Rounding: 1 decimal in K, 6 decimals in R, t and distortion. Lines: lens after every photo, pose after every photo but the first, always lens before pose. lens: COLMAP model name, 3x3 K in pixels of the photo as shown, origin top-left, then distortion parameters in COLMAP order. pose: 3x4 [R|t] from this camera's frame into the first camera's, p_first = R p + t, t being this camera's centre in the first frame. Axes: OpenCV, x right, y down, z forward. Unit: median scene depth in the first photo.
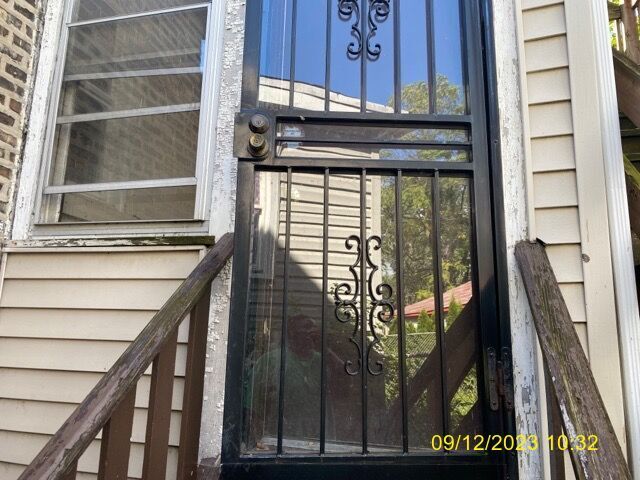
lens RADIAL K [[487.5, 0, 319.9], [0, 487.5, 239.4], [0, 0, 1]] dist [0.002955, -0.008935]
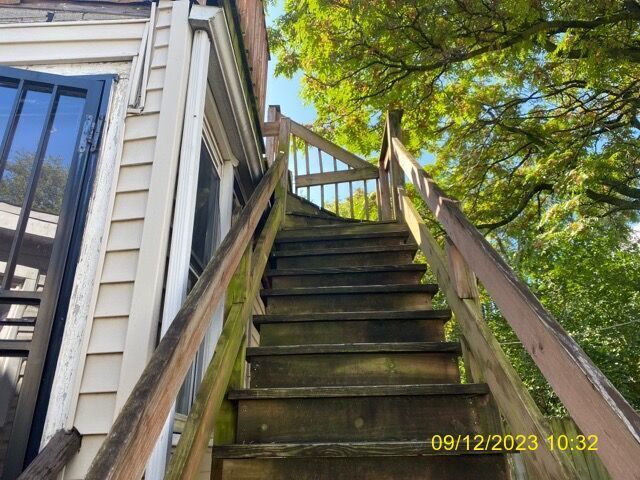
lens RADIAL K [[487.5, 0, 319.3], [0, 487.5, 239.3], [0, 0, 1]] dist [0.002955, -0.008935]
pose [[0.980688, 0.042440, 0.190919, 0.689936], [0.001990, 0.973956, -0.226729, -0.137673], [-0.195569, 0.222731, 0.955062, -0.080430]]
